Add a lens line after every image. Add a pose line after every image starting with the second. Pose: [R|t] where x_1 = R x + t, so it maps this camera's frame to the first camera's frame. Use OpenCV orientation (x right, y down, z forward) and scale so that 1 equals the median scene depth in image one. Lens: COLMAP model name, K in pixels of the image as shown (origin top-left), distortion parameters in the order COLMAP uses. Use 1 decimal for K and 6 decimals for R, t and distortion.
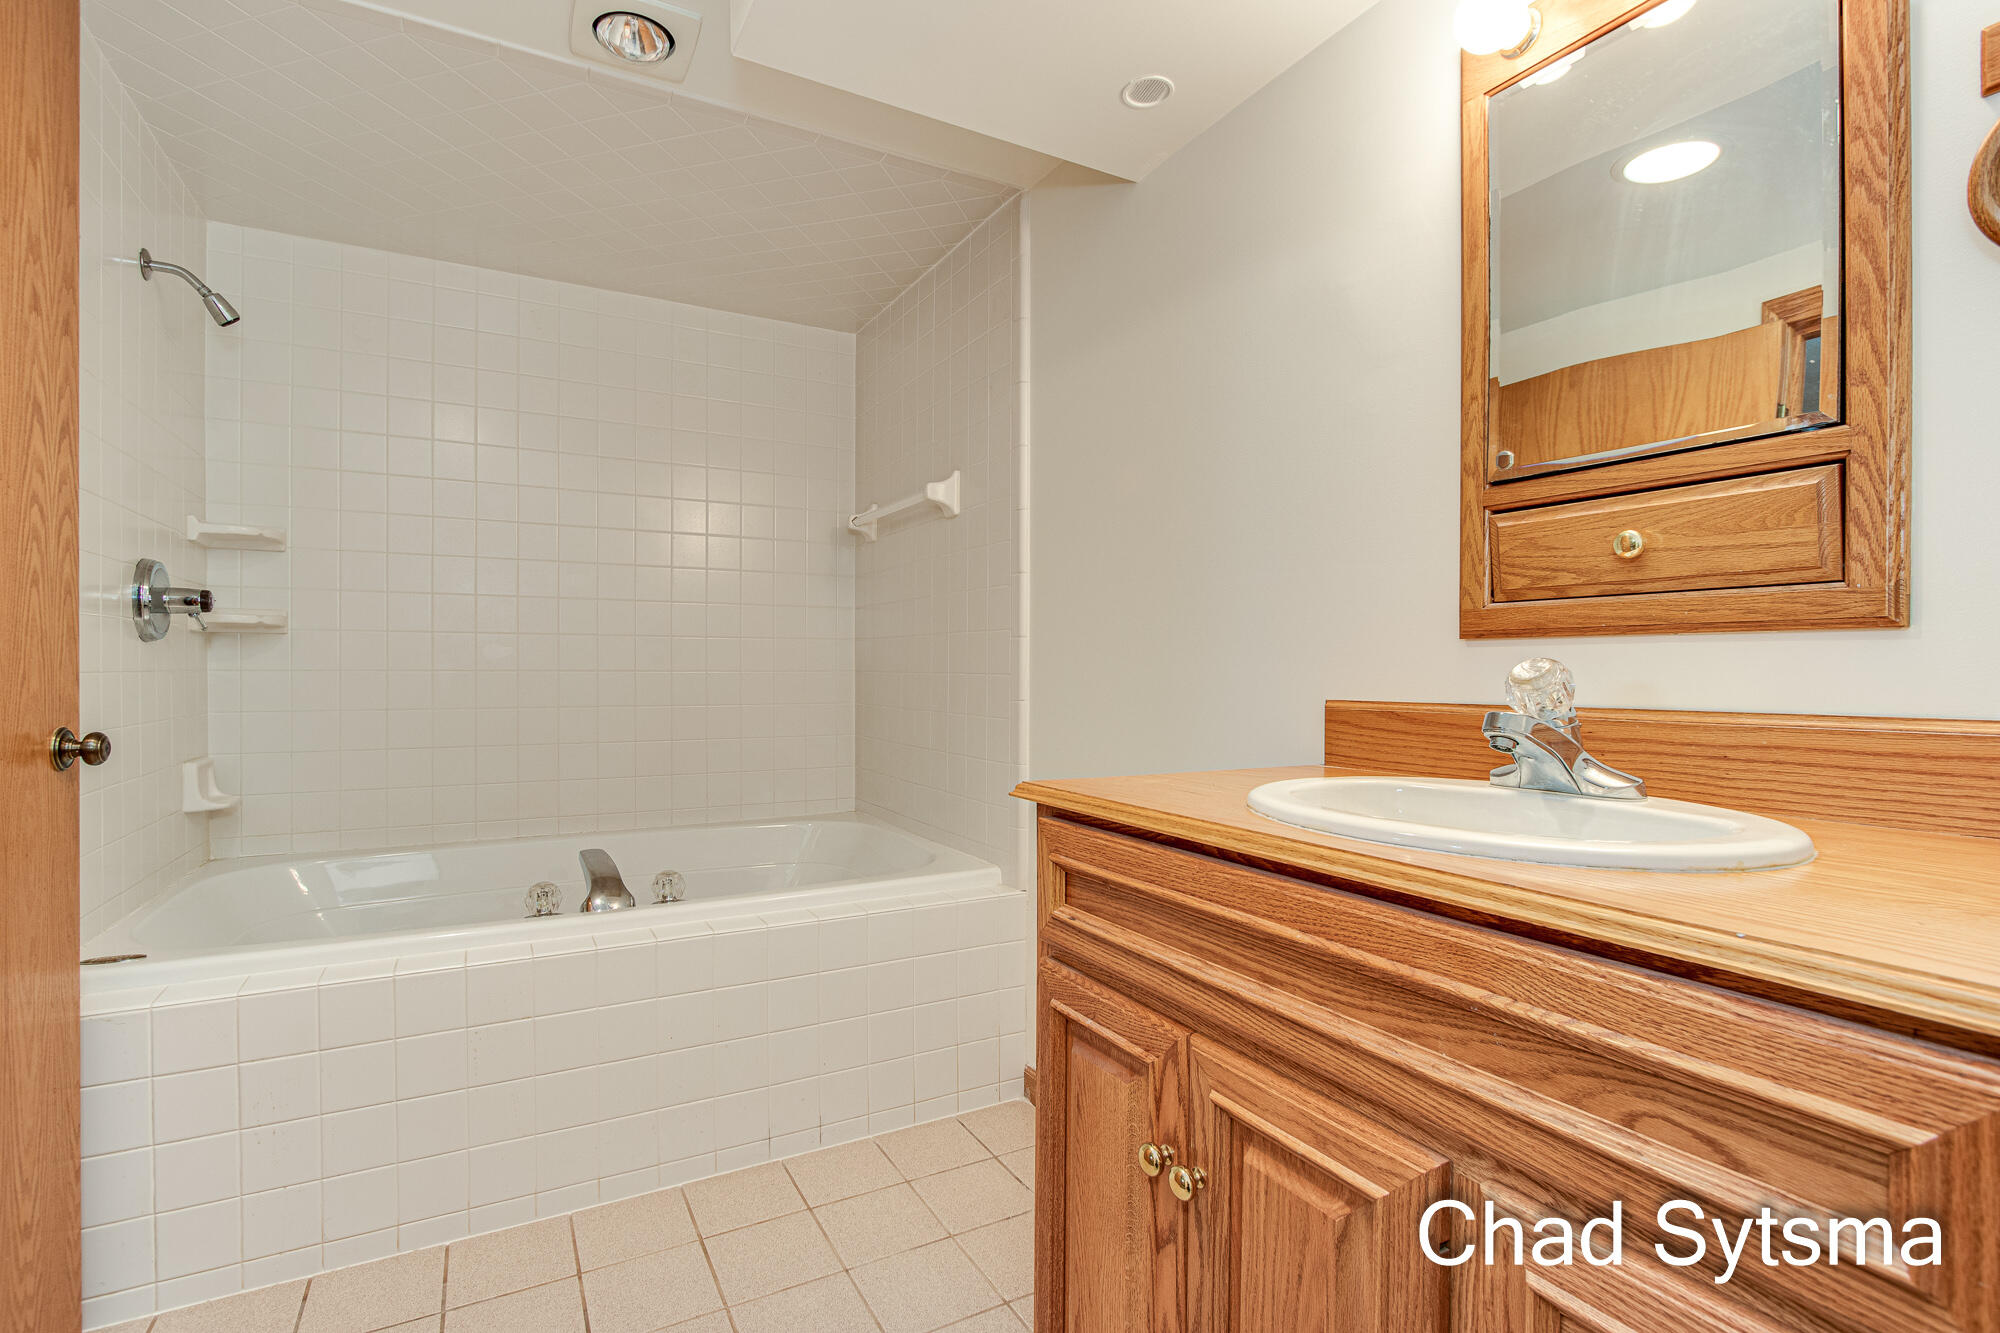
lens RADIAL K [[941.2, 0, 978.6], [0, 941.2, 670.4], [0, 0, 1]] dist [-0.019959, 0.000146]
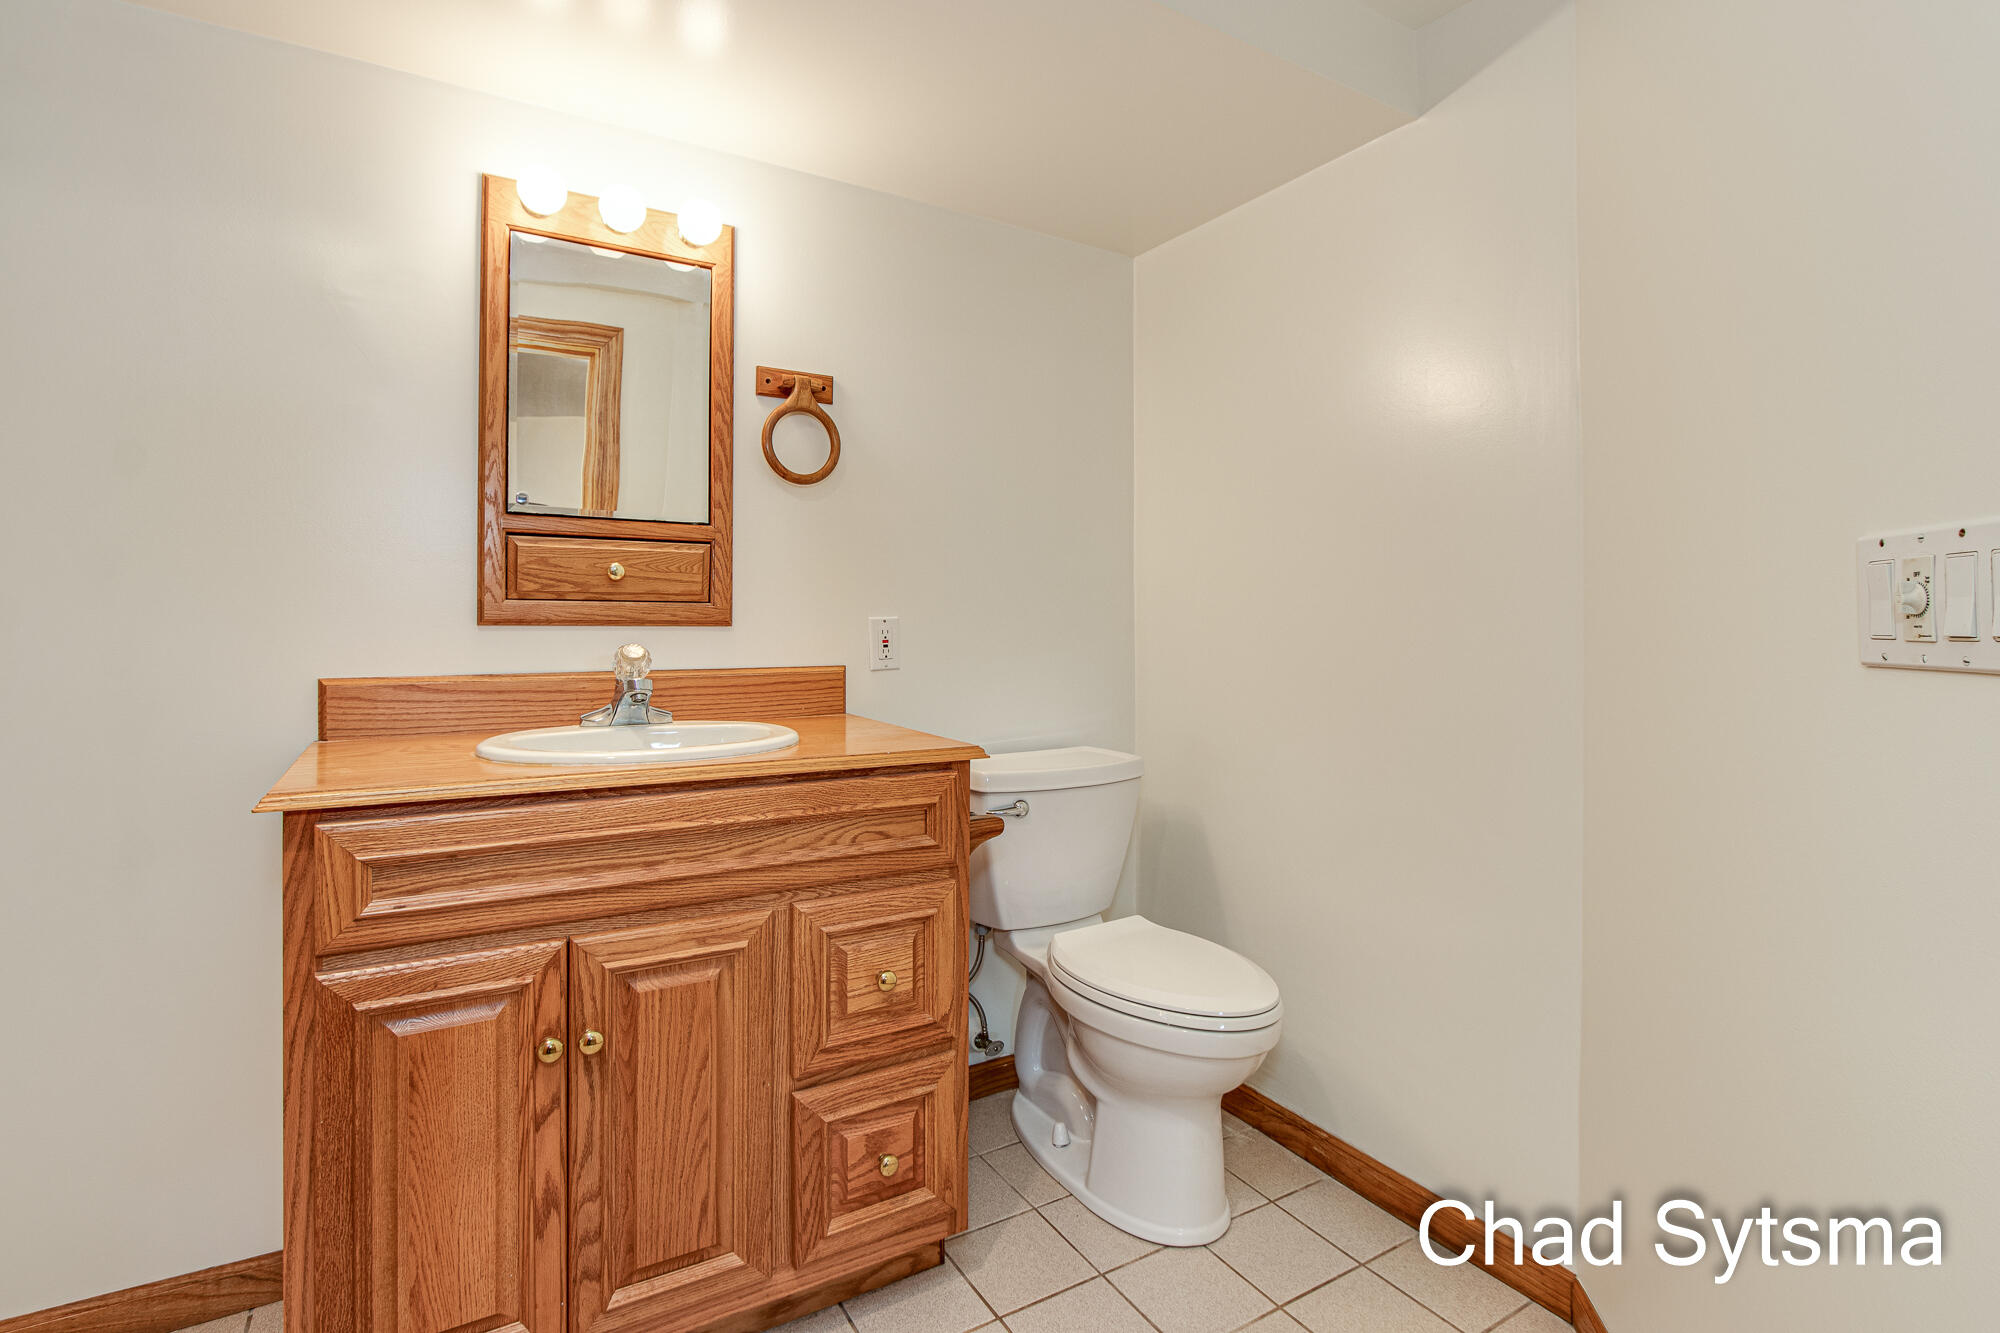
lens RADIAL K [[935.4, 0, 988.2], [0, 935.4, 643.6], [0, 0, 1]] dist [-0.017480, 0.000137]
pose [[-0.064067, -0.025243, 0.997626, -1.080975], [-0.005403, 0.999674, 0.024948, -0.057776], [-0.997931, -0.003792, -0.064183, 0.494179]]
